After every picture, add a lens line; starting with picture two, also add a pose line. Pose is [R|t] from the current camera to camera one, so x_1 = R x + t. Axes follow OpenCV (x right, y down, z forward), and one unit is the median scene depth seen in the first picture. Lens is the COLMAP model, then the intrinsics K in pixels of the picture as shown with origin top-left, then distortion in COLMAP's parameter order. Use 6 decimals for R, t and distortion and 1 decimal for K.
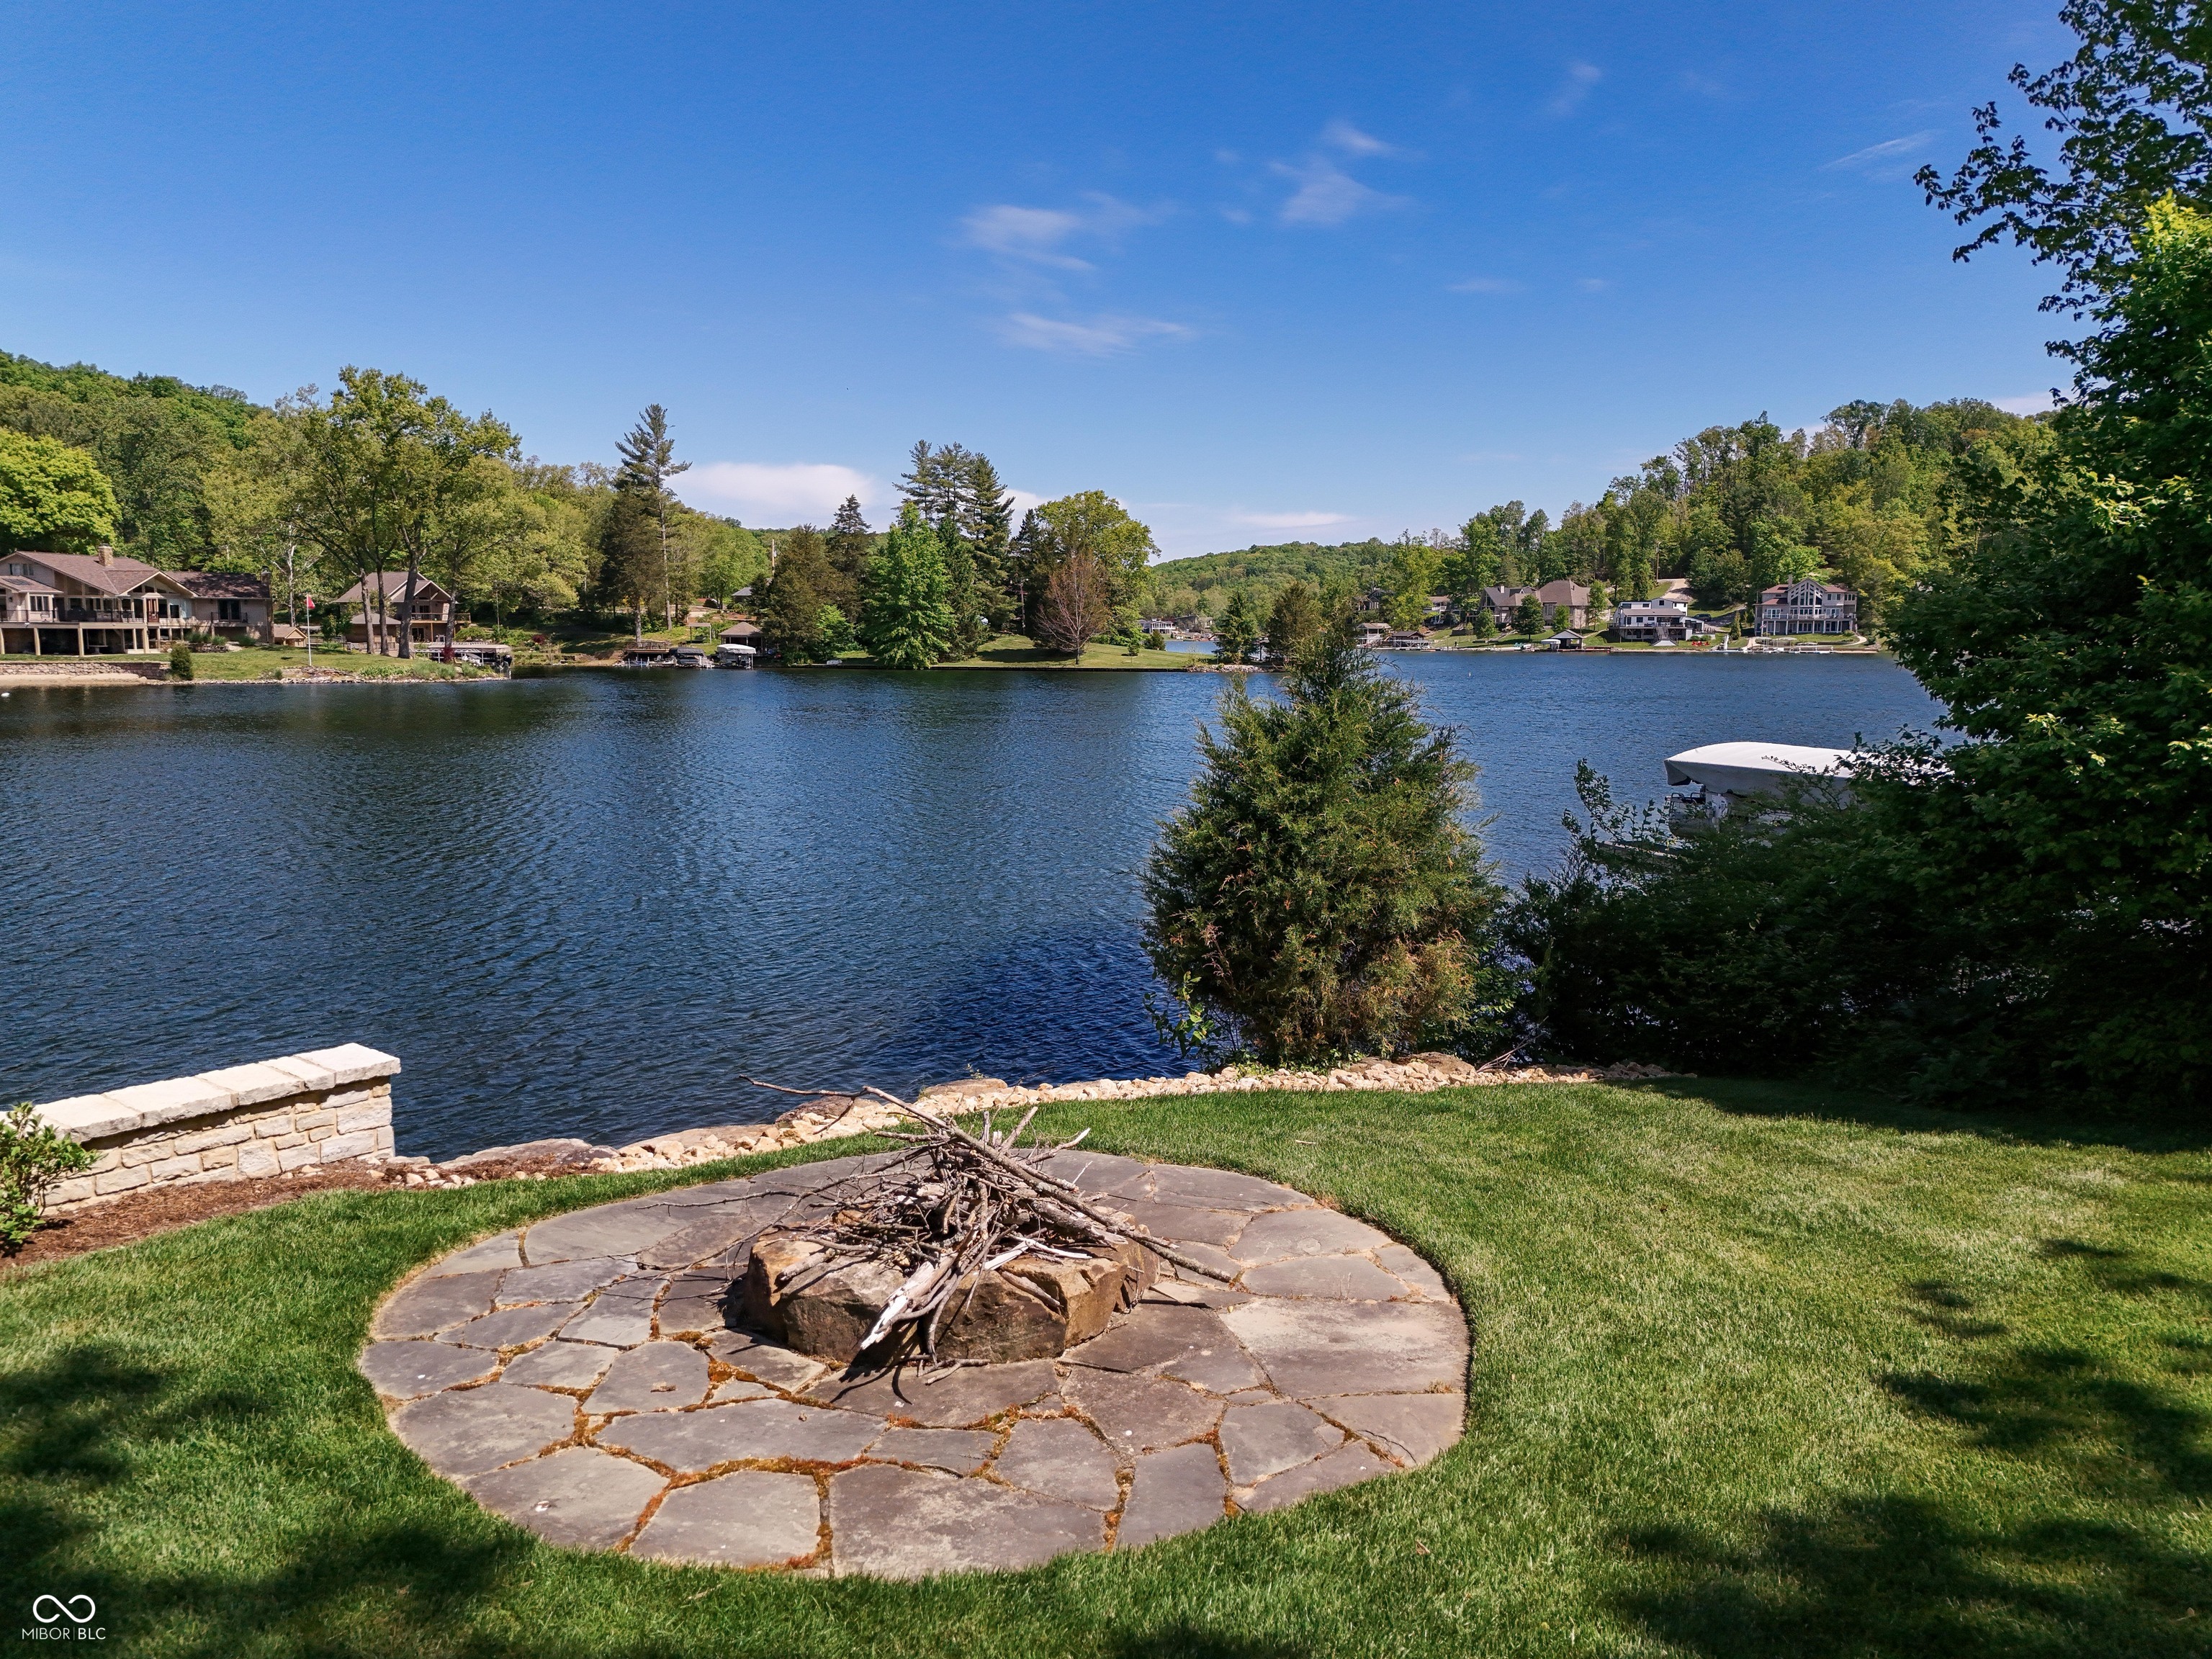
lens RADIAL K [[1569.5, 0, 1106.0], [0, 1569.5, 829.5], [0, 0, 1]] dist [0.008434, 0.004949]
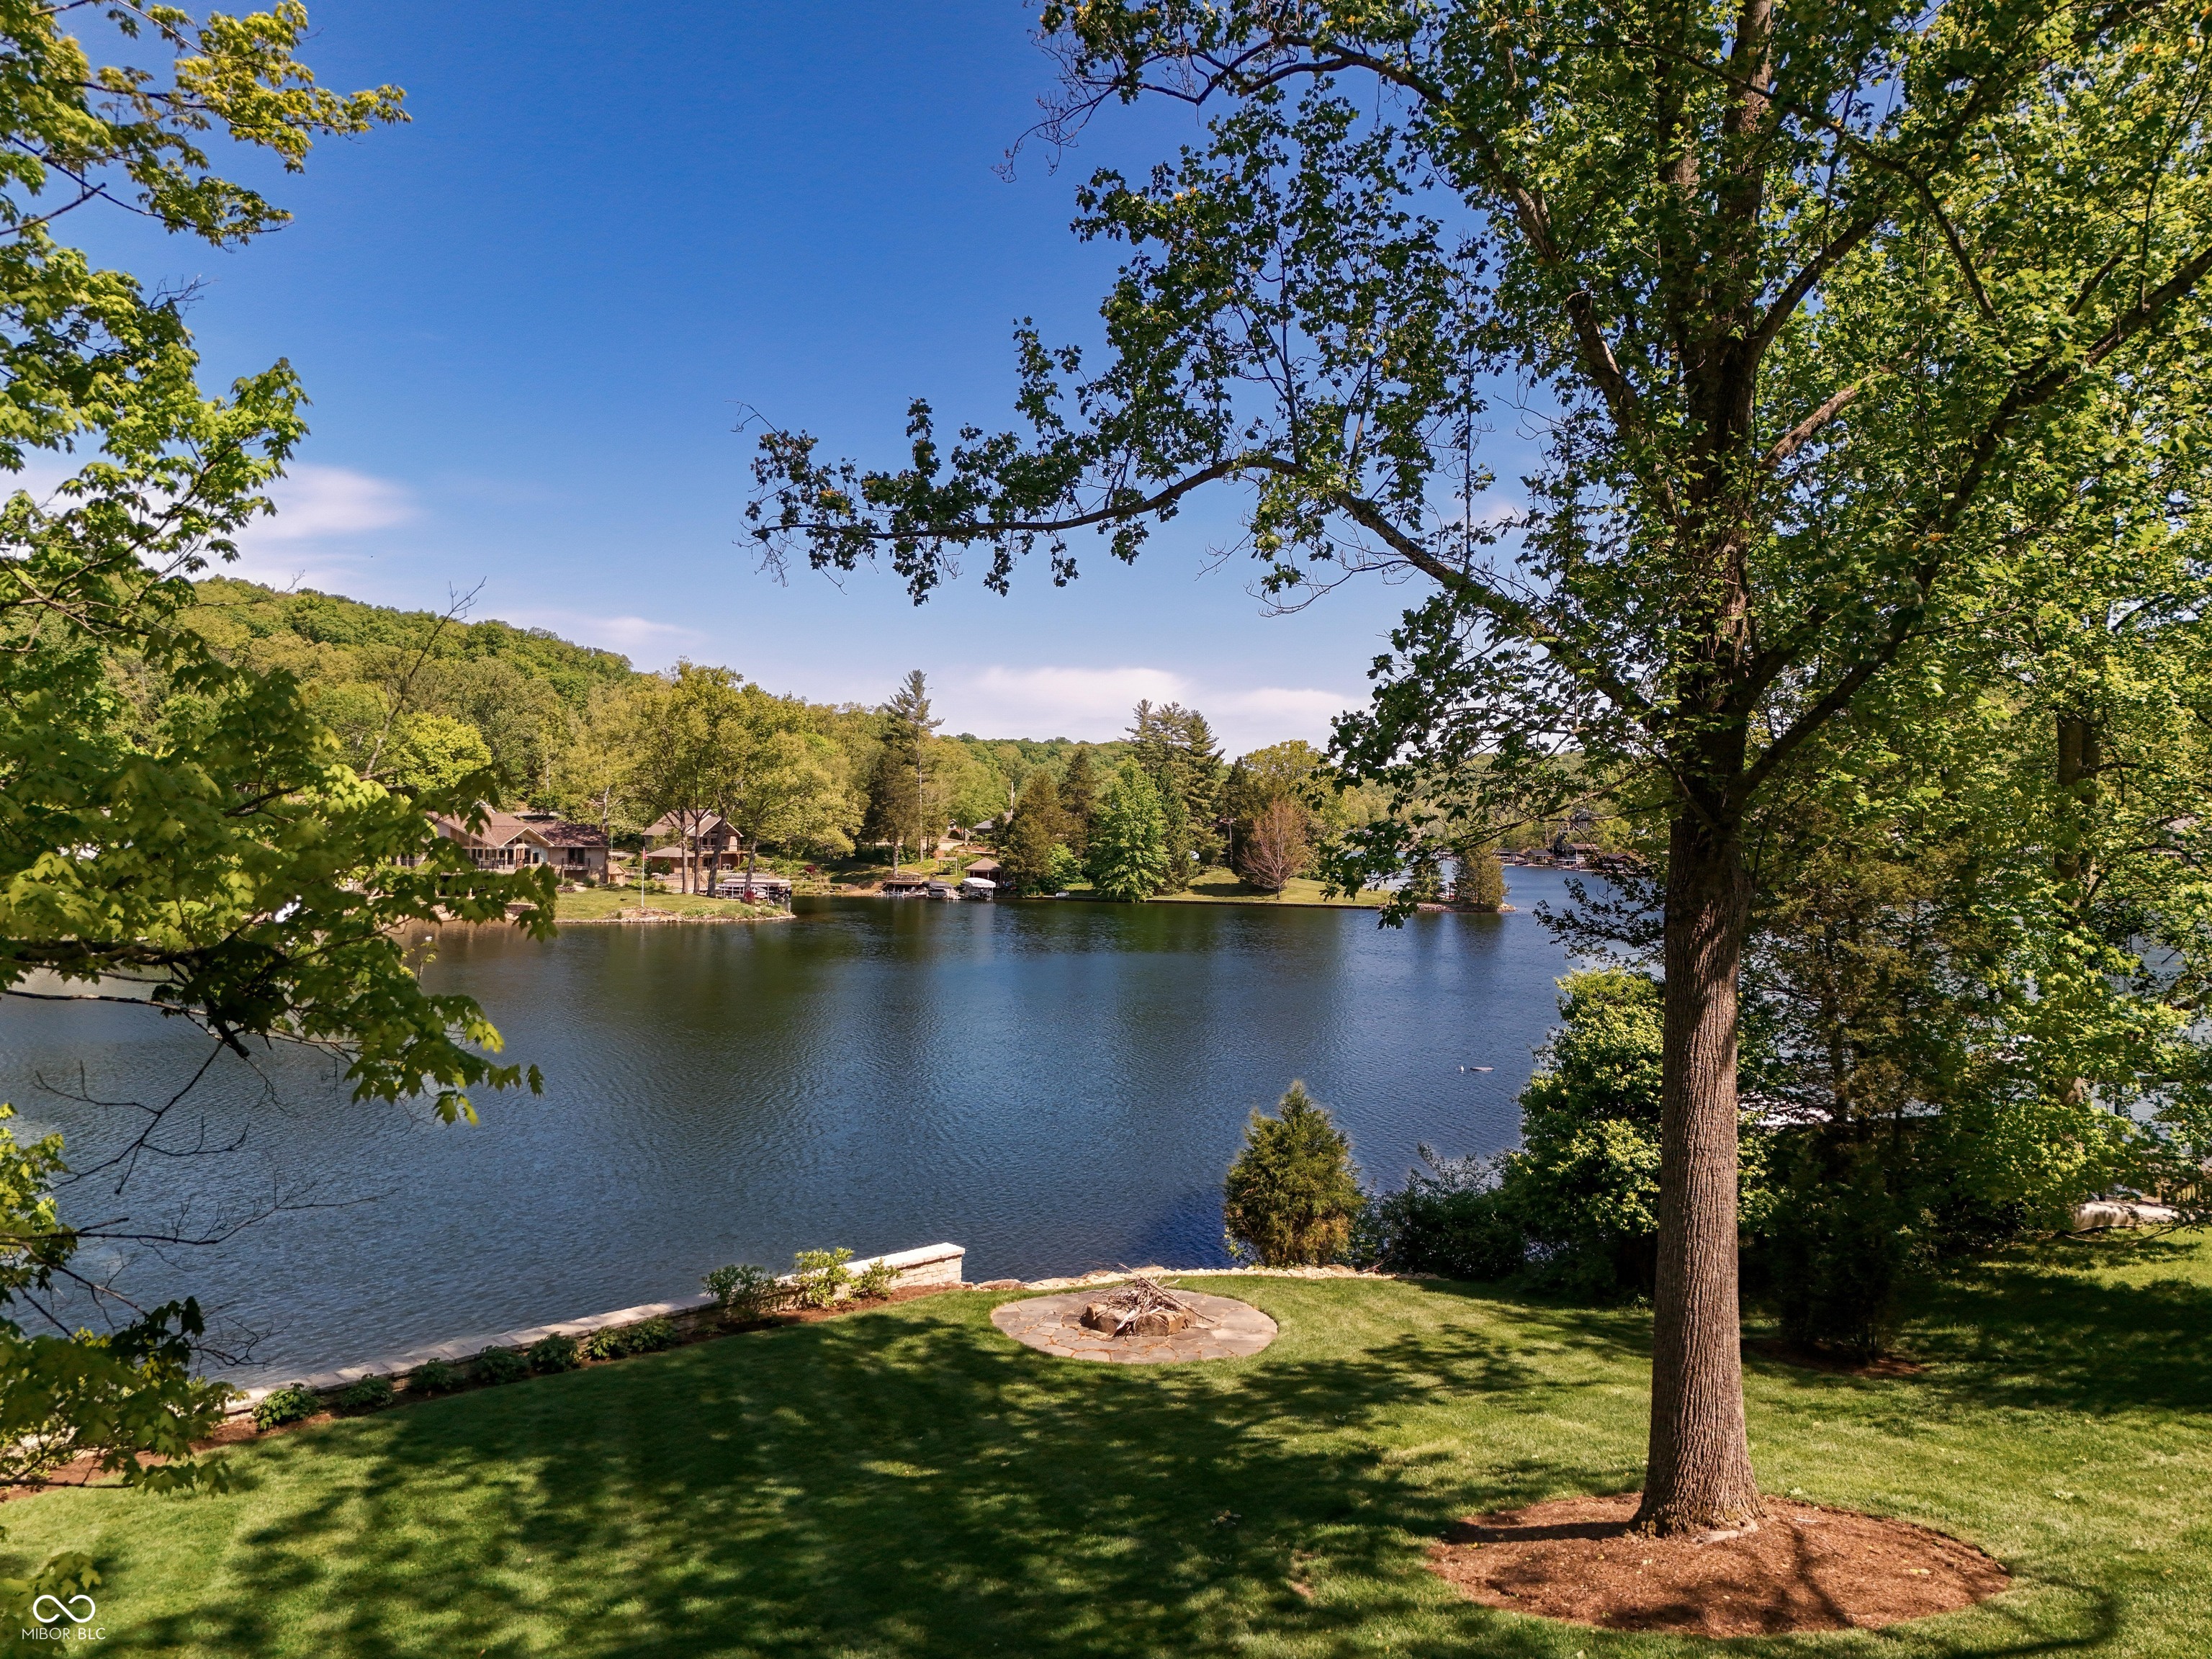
lens RADIAL K [[1597.9, 0, 1106.0], [0, 1597.9, 829.5], [0, 0, 1]] dist [0.095456, -0.000358]
pose [[0.990506, 0.010852, -0.137039, 0.020207], [-0.026957, 0.992858, -0.116214, -0.025313], [0.134799, 0.118805, 0.983725, -0.176305]]
